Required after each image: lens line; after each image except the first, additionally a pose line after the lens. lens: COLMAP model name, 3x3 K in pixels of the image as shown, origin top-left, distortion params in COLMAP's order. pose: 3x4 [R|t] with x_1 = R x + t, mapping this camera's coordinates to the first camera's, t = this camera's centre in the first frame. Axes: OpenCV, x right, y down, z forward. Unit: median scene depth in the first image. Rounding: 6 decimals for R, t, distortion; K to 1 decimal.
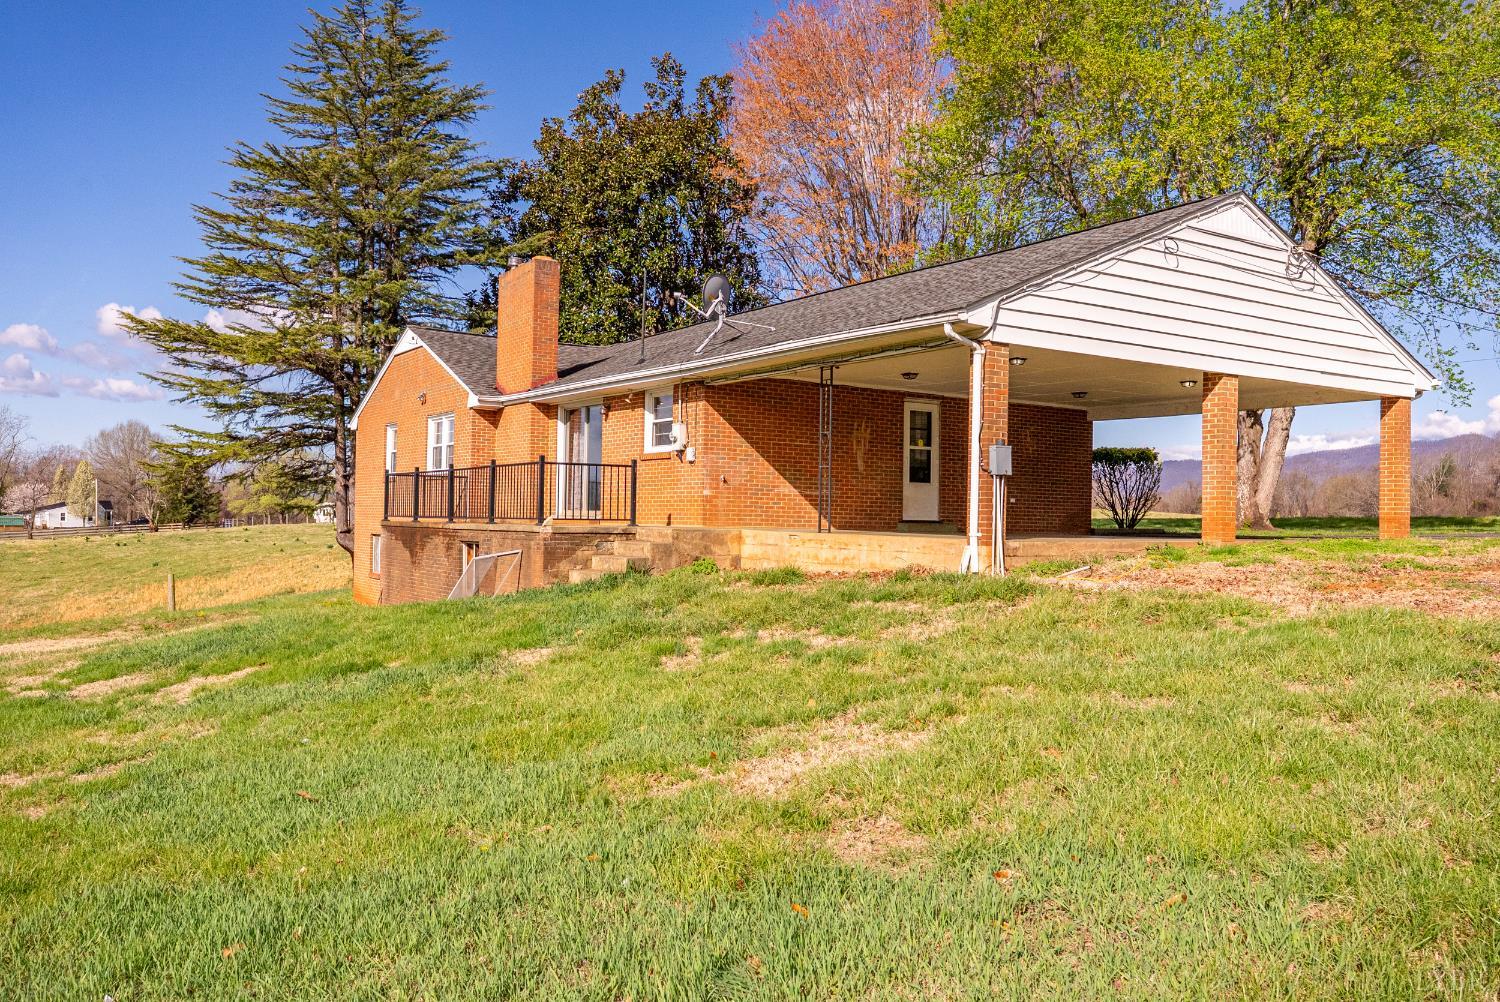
lens RADIAL K [[1210.8, 0, 751.5], [0, 1210.8, 505.6], [0, 0, 1]] dist [-0.001303, -0.000404]
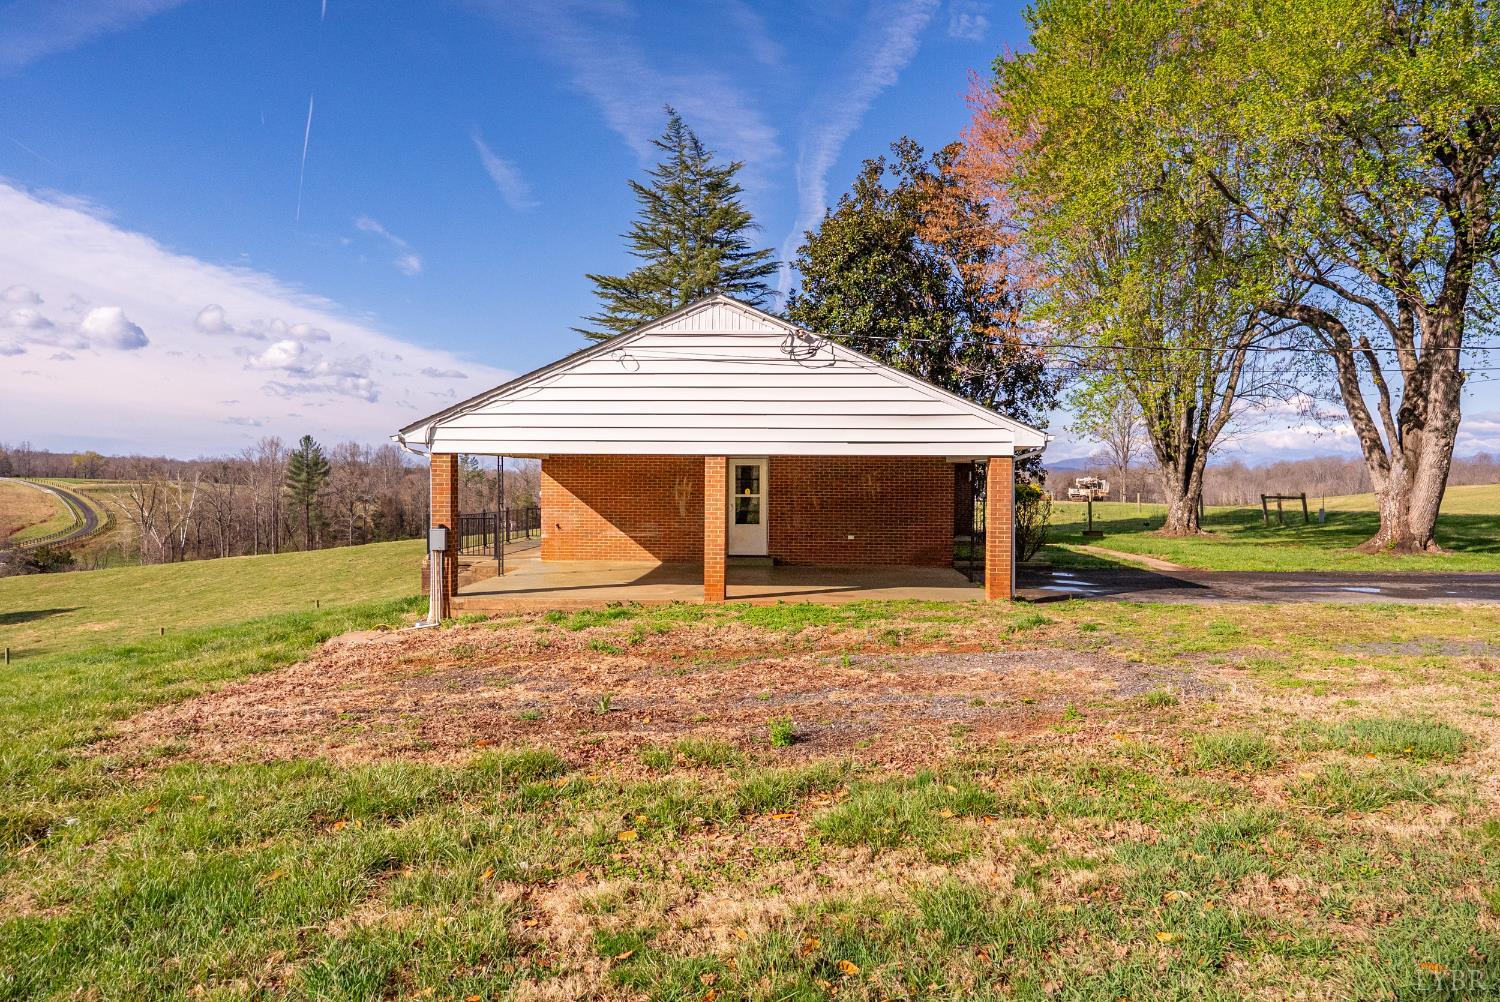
lens RADIAL K [[986.3, 0, 748.4], [0, 986.3, 506.5], [0, 0, 1]] dist [0.003924, -0.000860]
pose [[0.790046, 0.002974, -0.613040, 0.762189], [0.017122, 0.999491, 0.026914, -0.064701], [0.612808, -0.031760, 0.789593, 0.218839]]
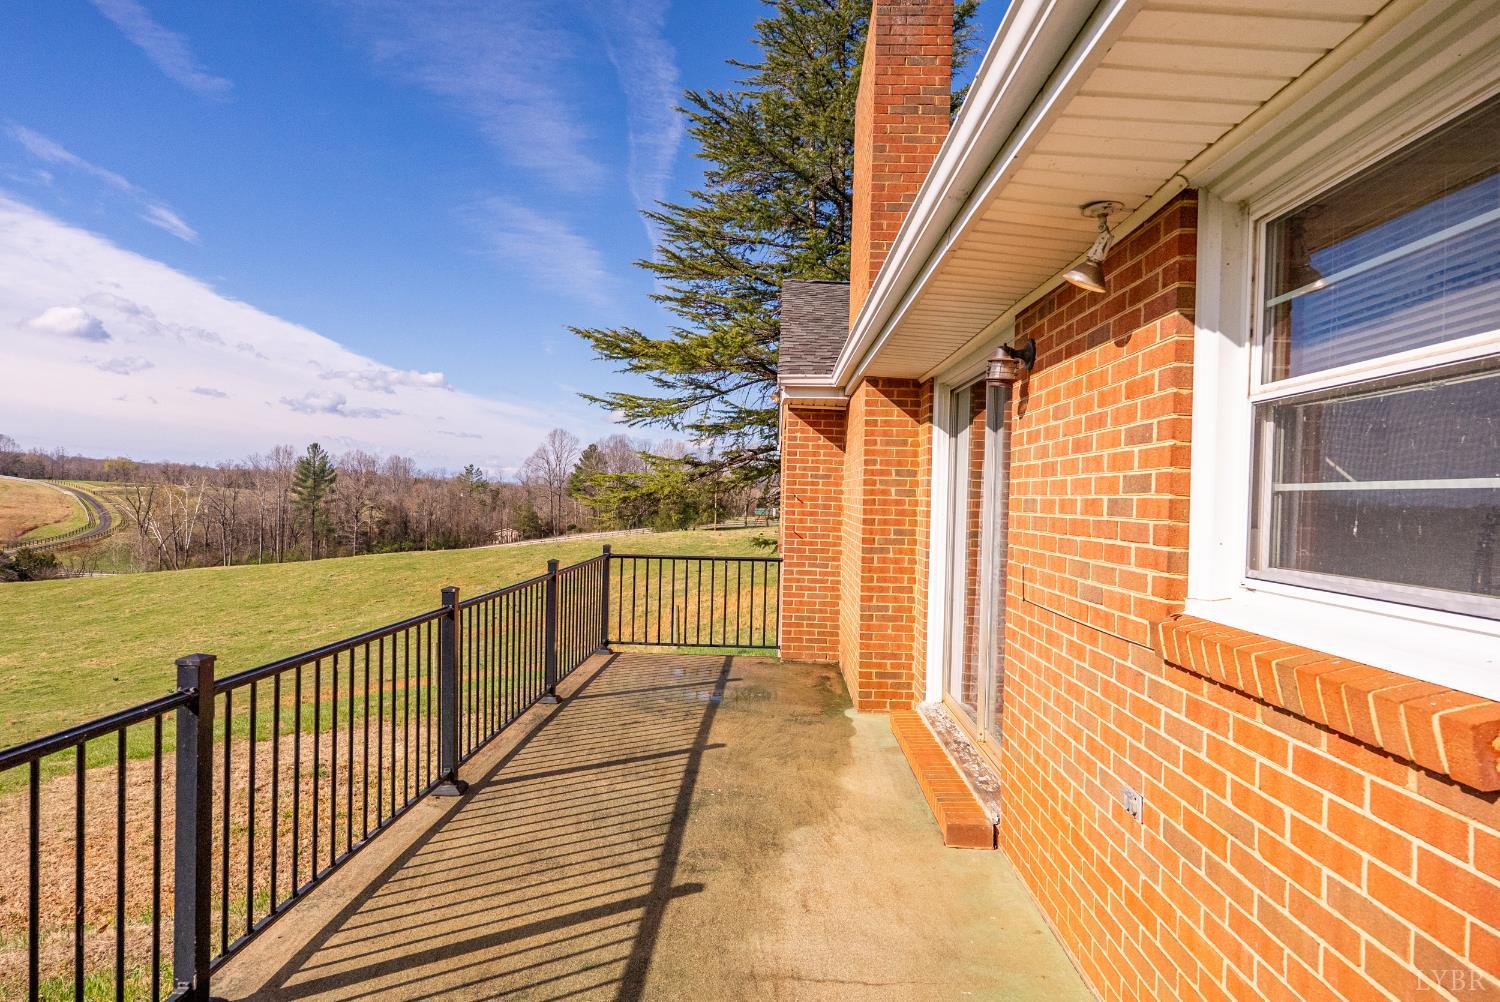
lens RADIAL K [[846.0, 0, 752.1], [0, 846.0, 499.4], [0, 0, 1]] dist [-0.000605, -0.000164]
pose [[0.814608, 0.004622, -0.579993, -0.070052], [-0.002797, 0.999988, 0.004041, -0.055306], [0.580005, -0.001670, 0.814611, 0.856091]]
